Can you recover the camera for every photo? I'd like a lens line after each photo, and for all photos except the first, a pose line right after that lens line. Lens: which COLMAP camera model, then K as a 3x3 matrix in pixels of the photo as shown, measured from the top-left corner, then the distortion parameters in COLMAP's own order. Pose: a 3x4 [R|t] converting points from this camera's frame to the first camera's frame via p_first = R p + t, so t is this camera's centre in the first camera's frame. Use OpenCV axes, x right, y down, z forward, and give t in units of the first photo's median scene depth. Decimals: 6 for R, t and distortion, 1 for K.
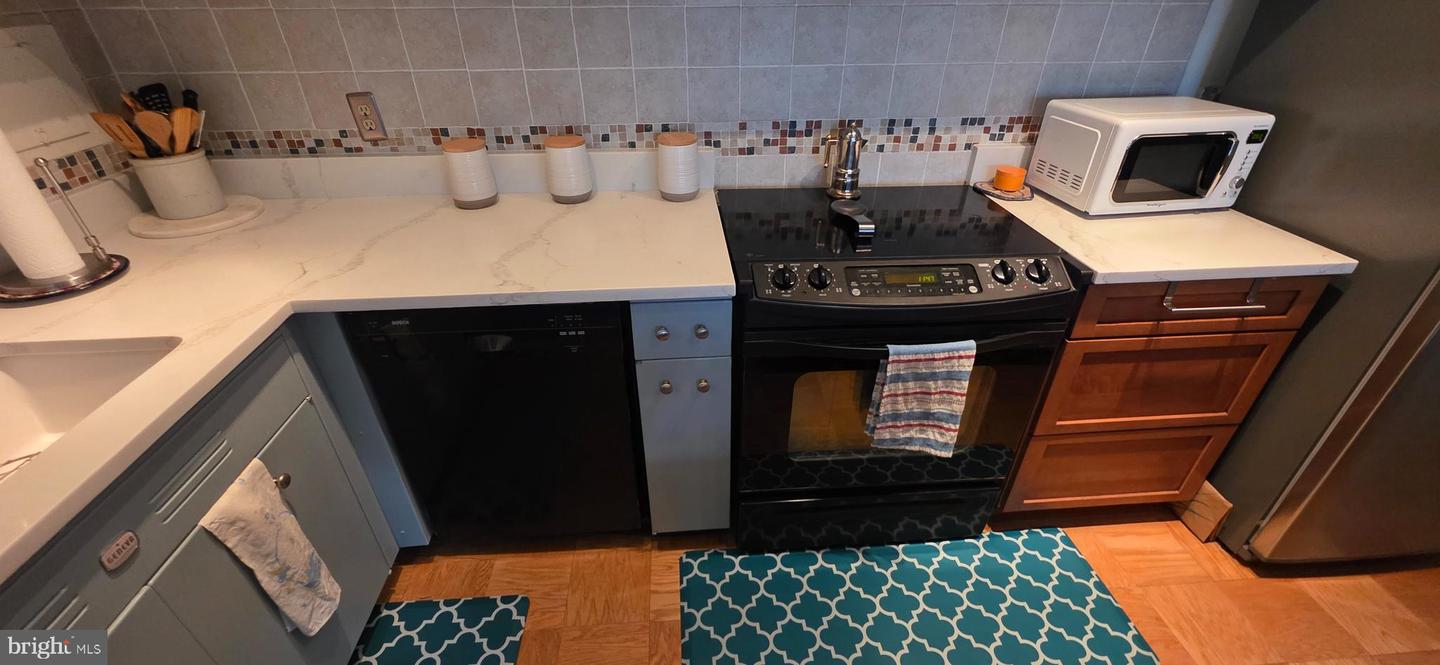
lens RADIAL K [[574.6, 0, 712.8], [0, 574.6, 331.3], [0, 0, 1]] dist [-0.000366, 0.000517]
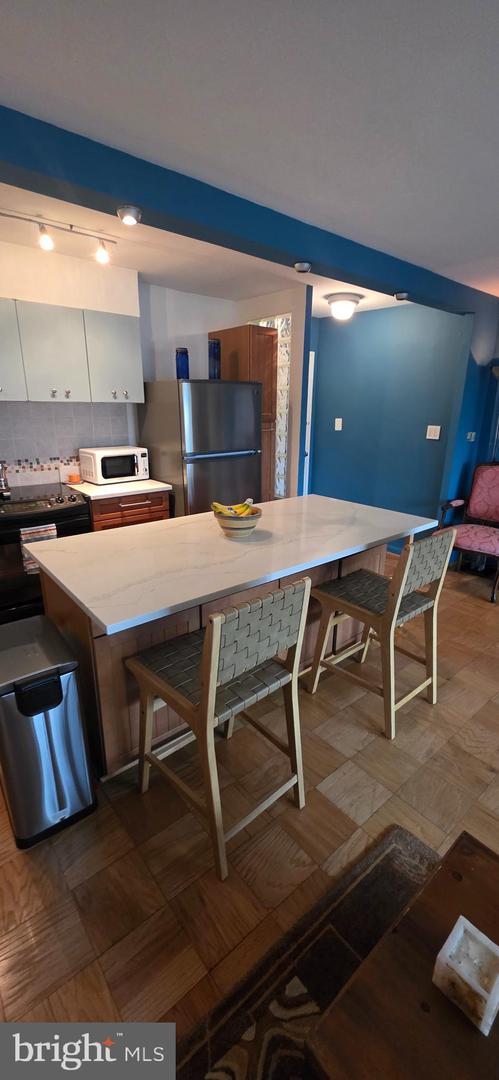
lens RADIAL K [[430.9, 0, 254.3], [0, 430.9, 537.4], [0, 0, 1]] dist [-0.000366, 0.000517]
pose [[0.811927, -0.162632, 0.560647, 0.041626], [0.297564, 0.941570, -0.157802, 0.582257], [-0.502224, 0.294952, 0.812880, -0.992817]]
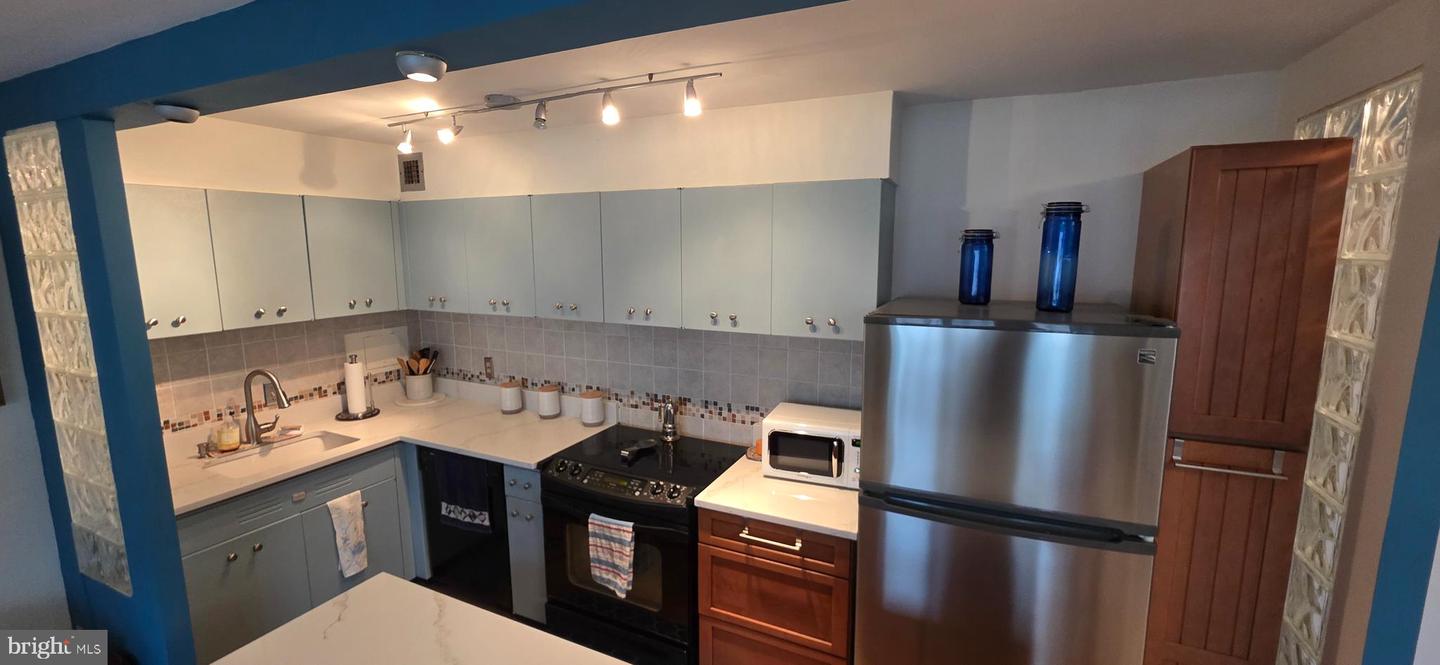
lens RADIAL K [[574.6, 0, 716.1], [0, 574.6, 330.0], [0, 0, 1]] dist [-0.000366, 0.000517]
pose [[0.864239, 0.074122, -0.497592, 1.245480], [-0.264366, 0.908426, -0.323841, -0.015831], [0.428021, 0.411422, 0.804692, -0.473712]]
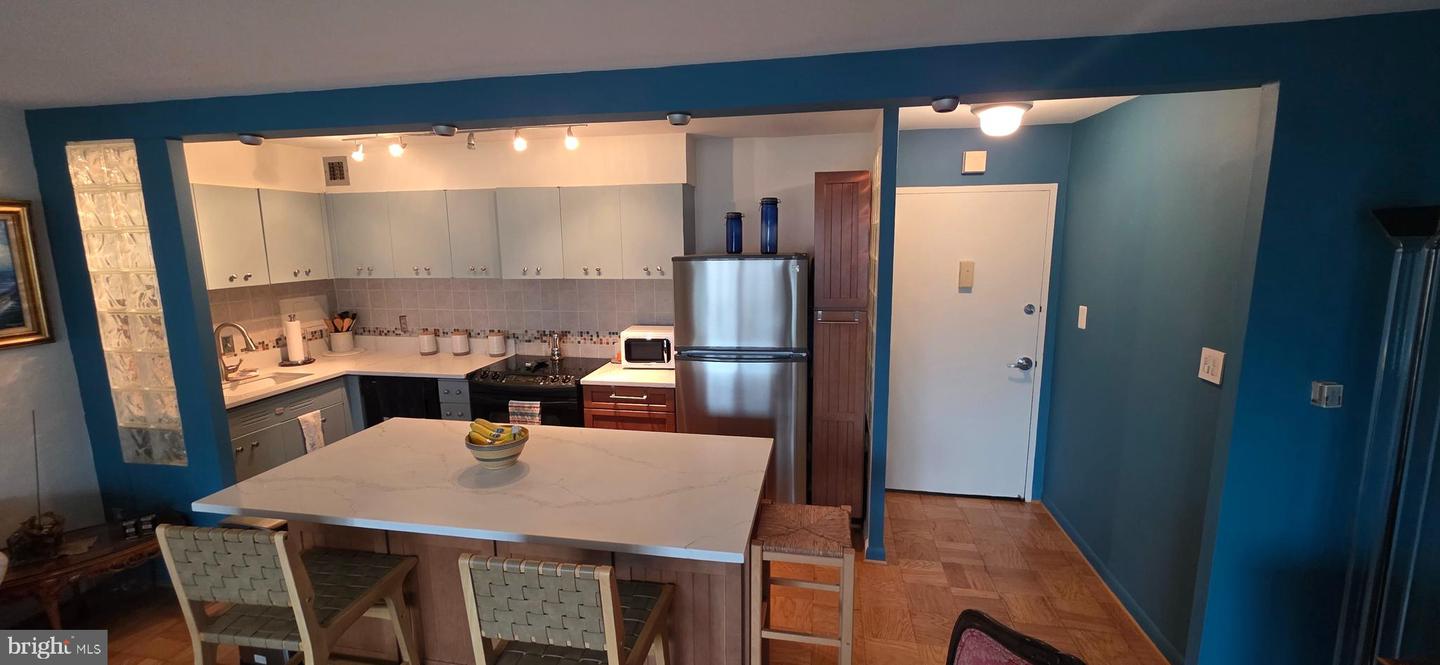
lens RADIAL K [[574.6, 0, 716.4], [0, 574.6, 331.2], [0, 0, 1]] dist [-0.000366, 0.000517]
pose [[0.963767, 0.033353, -0.264653, 1.643403], [-0.131350, 0.922868, -0.362024, 0.489816], [0.232165, 0.383669, 0.893811, -1.173149]]
